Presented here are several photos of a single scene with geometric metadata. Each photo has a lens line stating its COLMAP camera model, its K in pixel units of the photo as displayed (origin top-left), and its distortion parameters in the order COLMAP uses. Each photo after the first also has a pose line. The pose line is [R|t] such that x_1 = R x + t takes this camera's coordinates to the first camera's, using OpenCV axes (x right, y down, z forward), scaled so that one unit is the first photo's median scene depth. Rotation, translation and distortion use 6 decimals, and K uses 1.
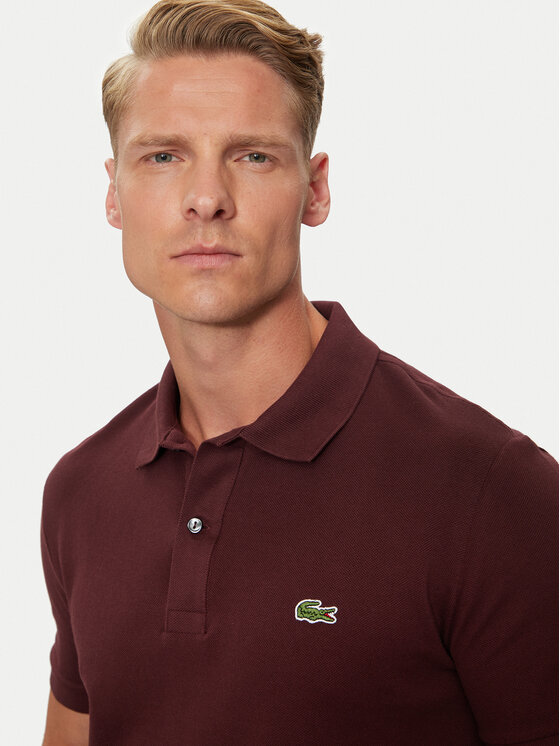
lens RADIAL K [[900.3, 0, 280.0], [0, 900.3, 373.0], [0, 0, 1]] dist [-0.150629, -0.005221]
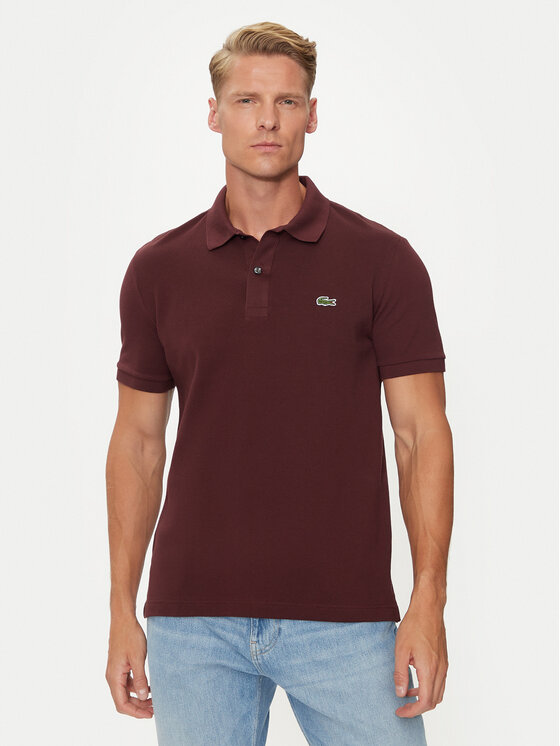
lens RADIAL K [[1057.7, 0, 280.0], [0, 1057.7, 373.0], [0, 0, 1]] dist [-0.241463, -0.026413]
pose [[0.995665, 0.002147, 0.092988, -0.287264], [-0.009200, 0.997104, 0.075487, 0.232312], [-0.092556, -0.076016, 0.992802, -1.608501]]
